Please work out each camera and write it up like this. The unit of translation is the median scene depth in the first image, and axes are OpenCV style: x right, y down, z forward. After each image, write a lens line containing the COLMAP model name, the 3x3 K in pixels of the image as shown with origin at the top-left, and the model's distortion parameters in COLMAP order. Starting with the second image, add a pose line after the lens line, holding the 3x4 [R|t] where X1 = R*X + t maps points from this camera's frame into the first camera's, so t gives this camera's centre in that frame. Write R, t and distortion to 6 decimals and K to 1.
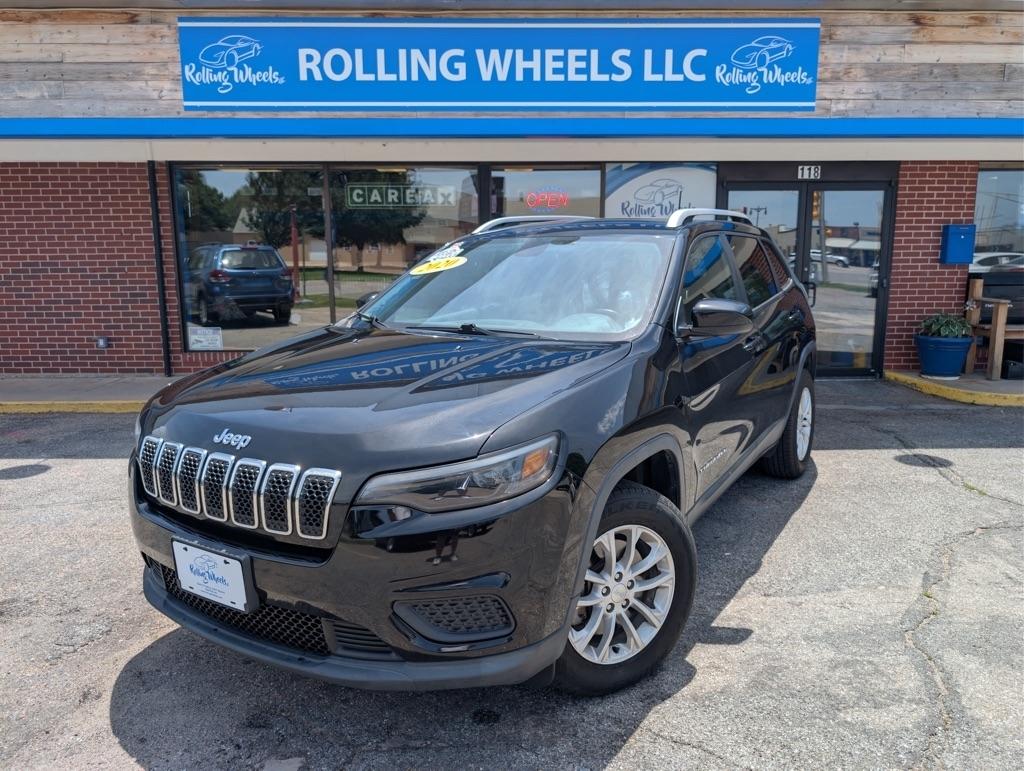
lens RADIAL K [[757.3, 0, 513.0], [0, 757.3, 379.9], [0, 0, 1]] dist [0.003662, -0.007815]
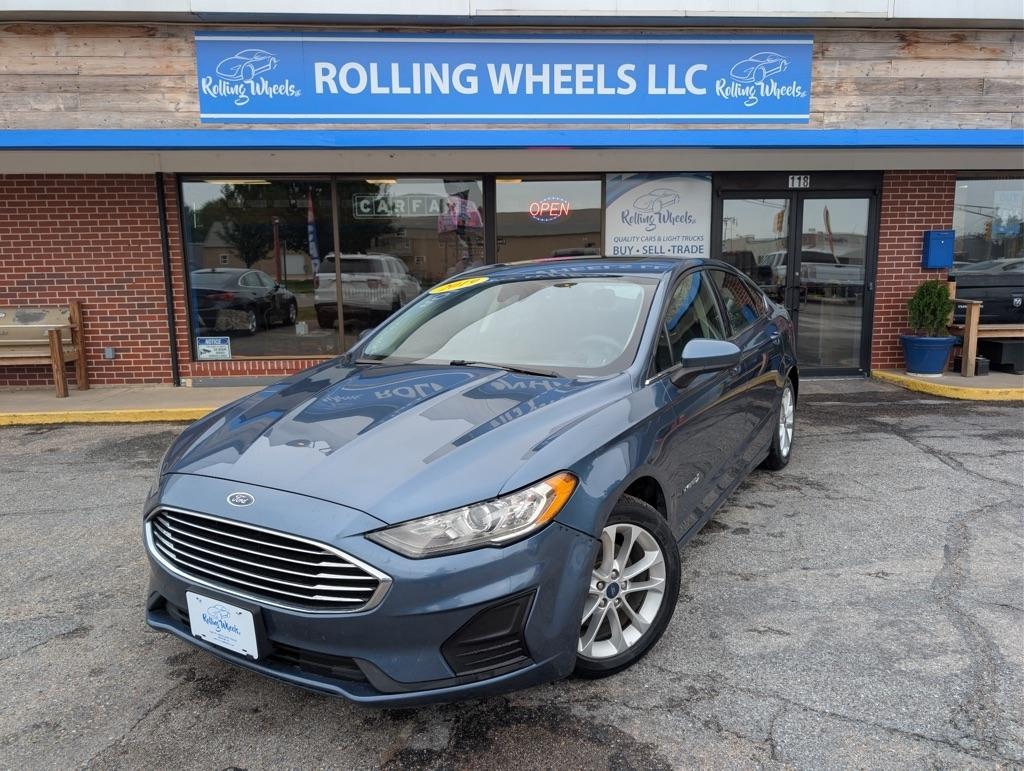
lens RADIAL K [[755.1, 0, 518.9], [0, 755.1, 385.0], [0, 0, 1]] dist [0.005335, -0.008878]
pose [[0.998820, -0.015837, 0.045905, -0.059667], [0.016231, 0.999834, -0.008224, 0.012101], [-0.045767, 0.008959, 0.998912, -0.030231]]
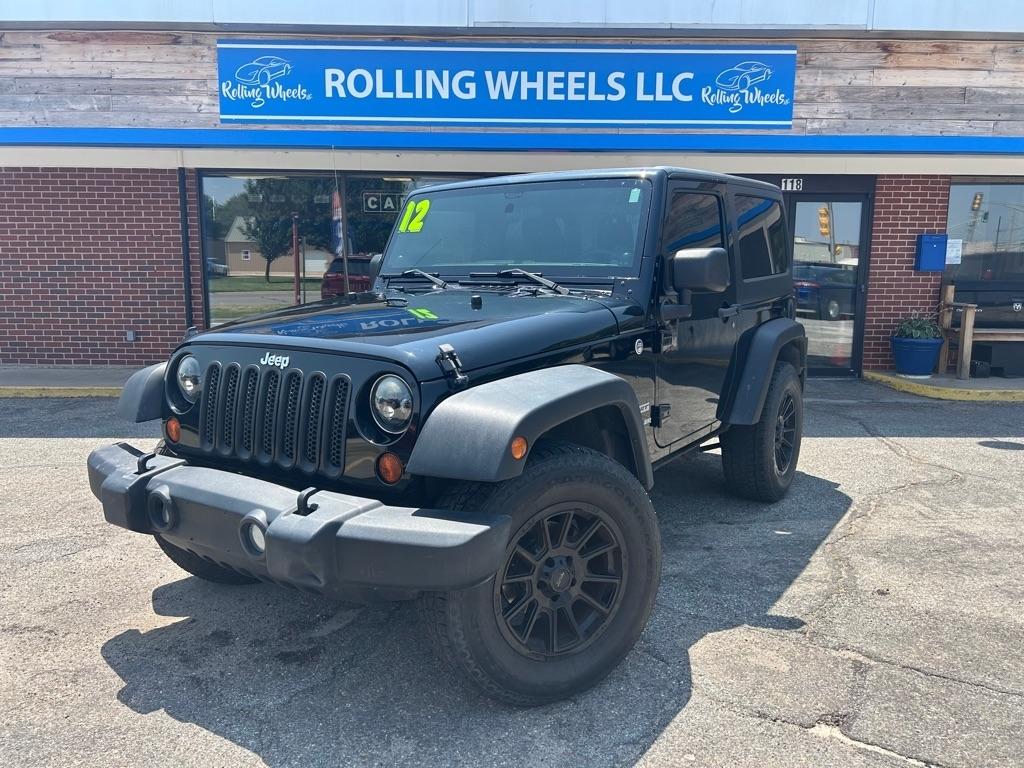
lens RADIAL K [[791.9, 0, 508.9], [0, 791.9, 383.2], [0, 0, 1]] dist [0.025203, -0.030737]
pose [[0.999937, 0.010925, -0.002704, -0.005722], [-0.010977, 0.999737, -0.020116, 0.042618], [0.002484, 0.020144, 0.999794, -0.150879]]
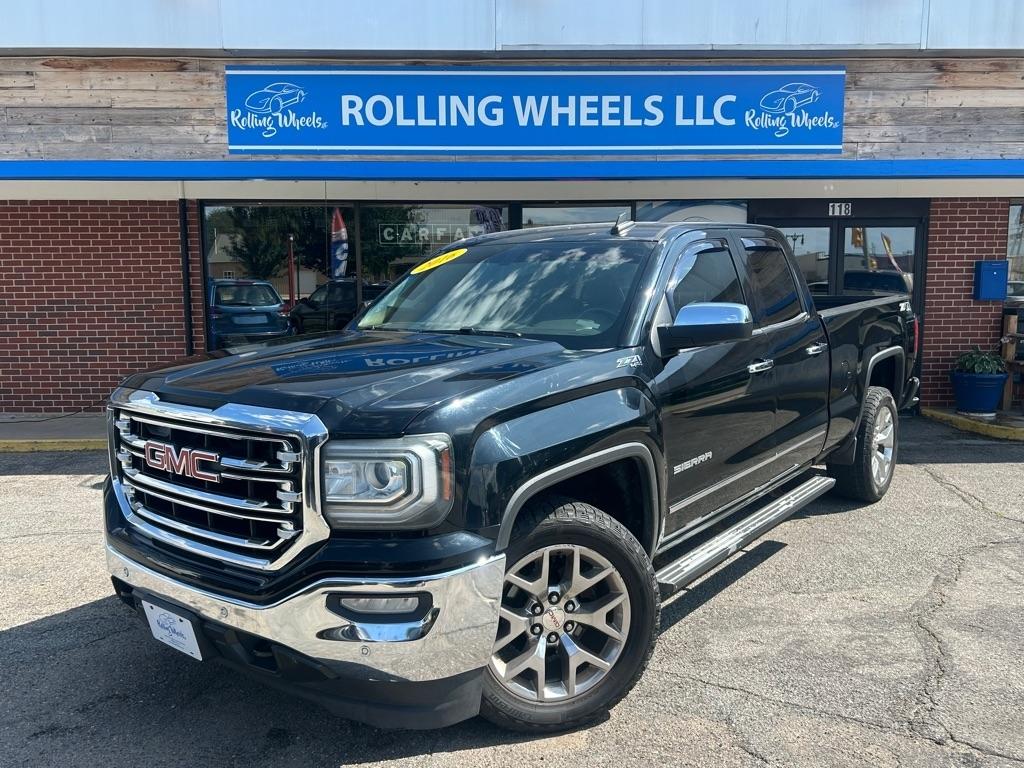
lens RADIAL K [[868.7, 0, 520.9], [0, 868.7, 384.9], [0, 0, 1]] dist [0.019638, -0.015521]
pose [[0.999987, -0.002175, 0.004610, -0.044279], [0.002402, 0.998758, -0.049765, 0.016988], [-0.004496, 0.049776, 0.998750, -0.166544]]
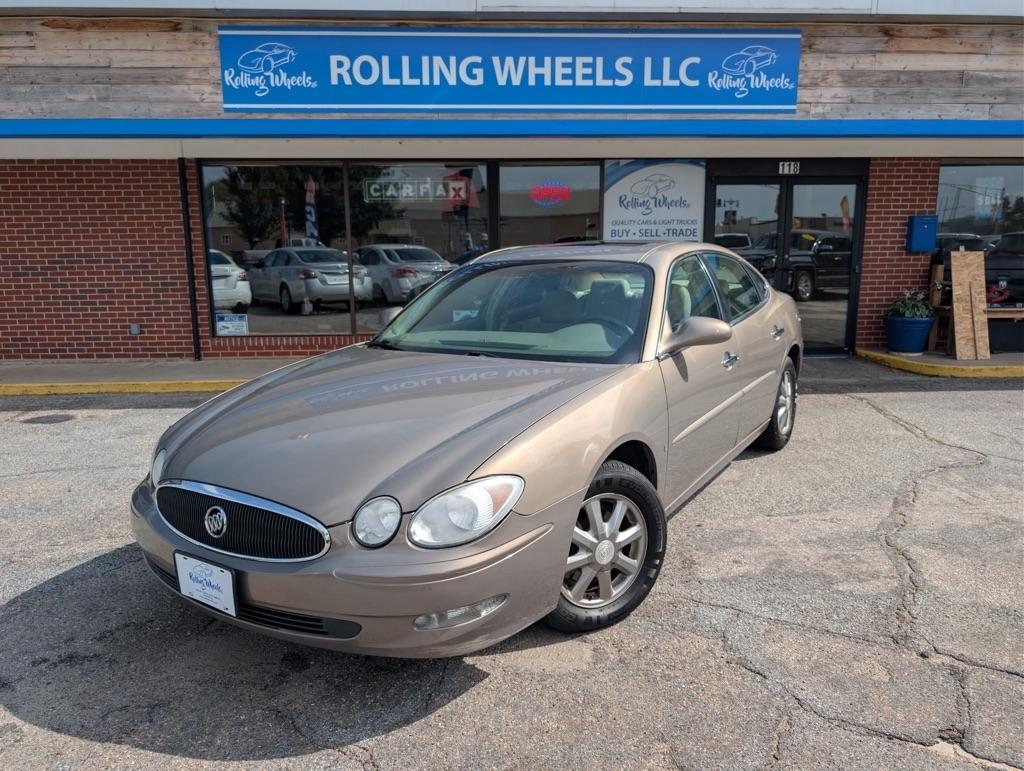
lens RADIAL K [[760.4, 0, 512.5], [0, 760.4, 388.9], [0, 0, 1]] dist [-0.003330, 0.000548]
pose [[0.999282, -0.011427, 0.036126, -0.064395], [0.010698, 0.999736, 0.020329, 0.023497], [-0.036349, -0.019928, 0.999140, -0.111355]]
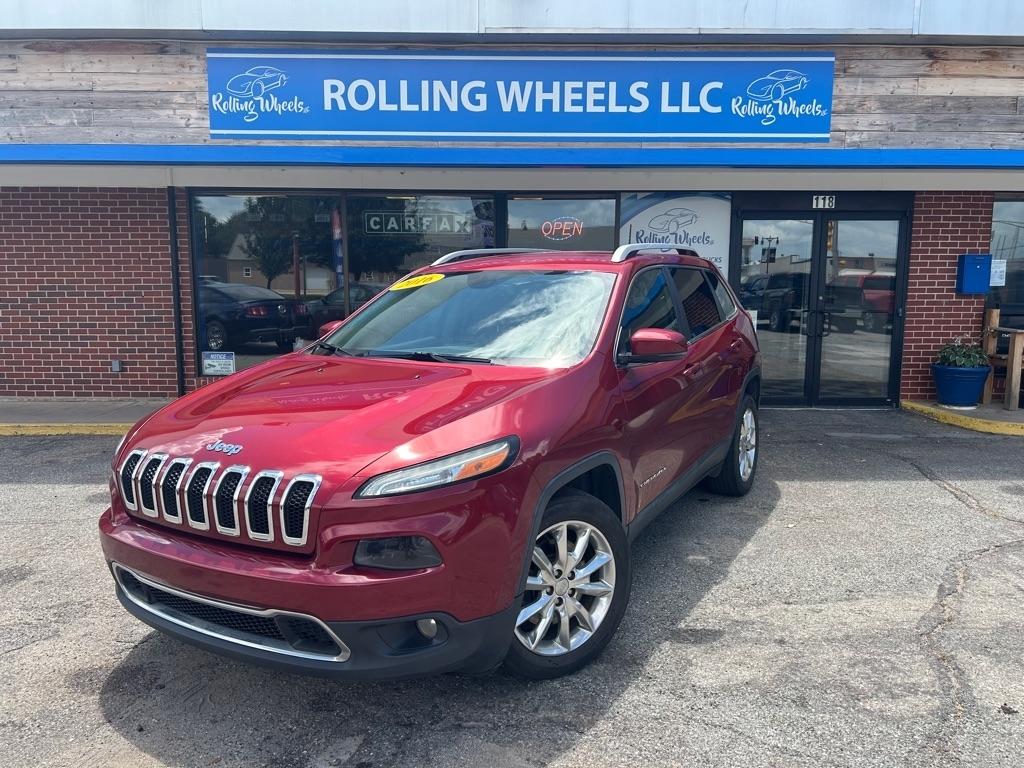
lens RADIAL K [[789.0, 0, 509.0], [0, 789.0, 386.1], [0, 0, 1]] dist [0.032537, -0.042433]
pose [[0.999960, 0.007369, -0.005154, -0.023640], [-0.007549, 0.999334, -0.035695, 0.013077], [0.004888, 0.035733, 0.999349, -0.054063]]
